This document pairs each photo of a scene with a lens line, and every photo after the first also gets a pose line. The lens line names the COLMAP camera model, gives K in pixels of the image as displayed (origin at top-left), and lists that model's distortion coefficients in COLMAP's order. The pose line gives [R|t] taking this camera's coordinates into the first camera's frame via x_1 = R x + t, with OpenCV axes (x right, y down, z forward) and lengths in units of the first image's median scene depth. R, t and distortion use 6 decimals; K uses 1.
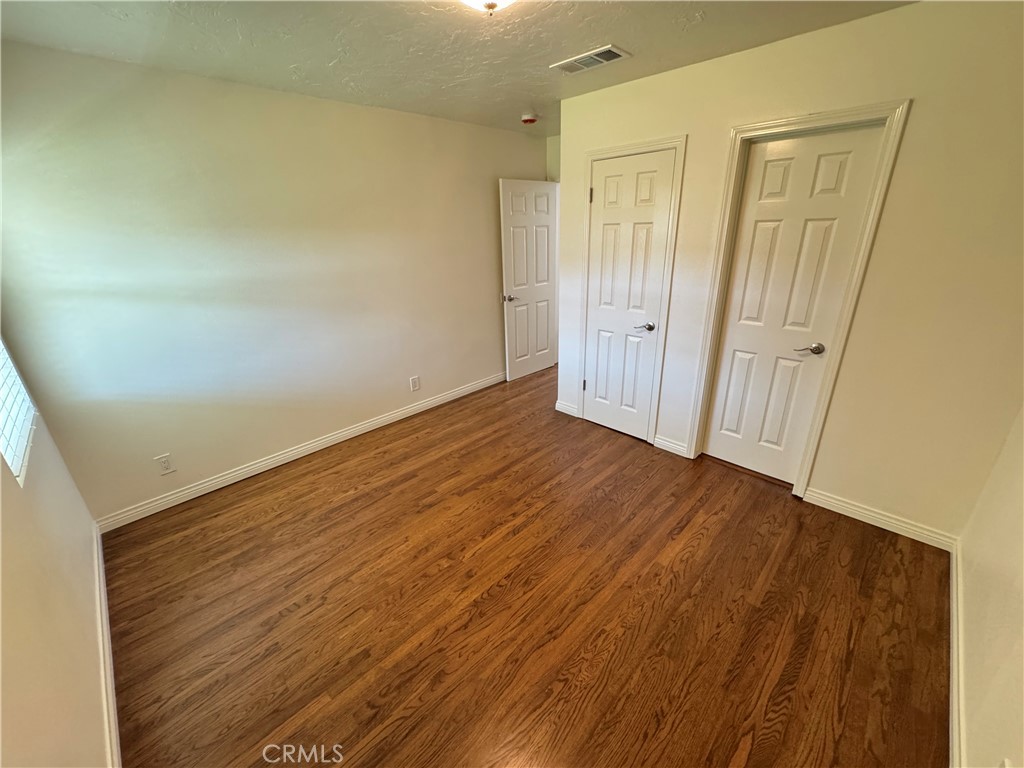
lens RADIAL K [[407.7, 0, 512.2], [0, 407.7, 381.6], [0, 0, 1]] dist [-0.003808, 0.000343]
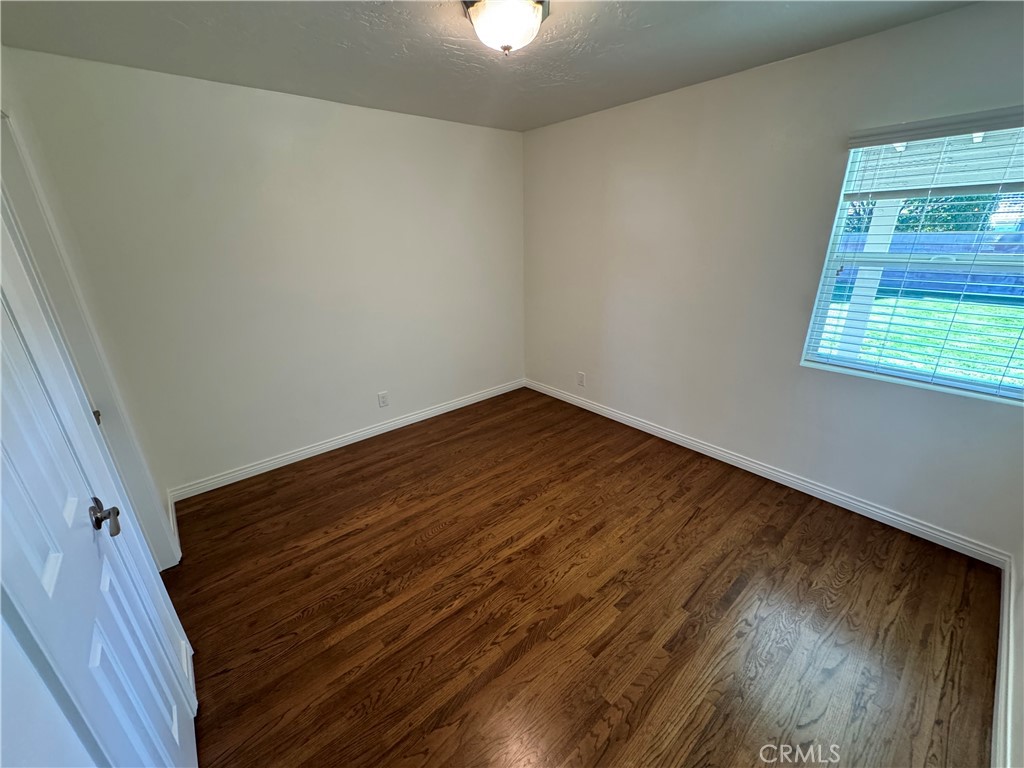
lens RADIAL K [[407.7, 0, 516.3], [0, 407.7, 385.7], [0, 0, 1]] dist [-0.003808, 0.000343]
pose [[-0.995784, 0.019497, 0.089639, -0.101617], [0.074265, 0.744955, 0.662968, -0.561148], [-0.053851, 0.666829, -0.743262, 1.491151]]
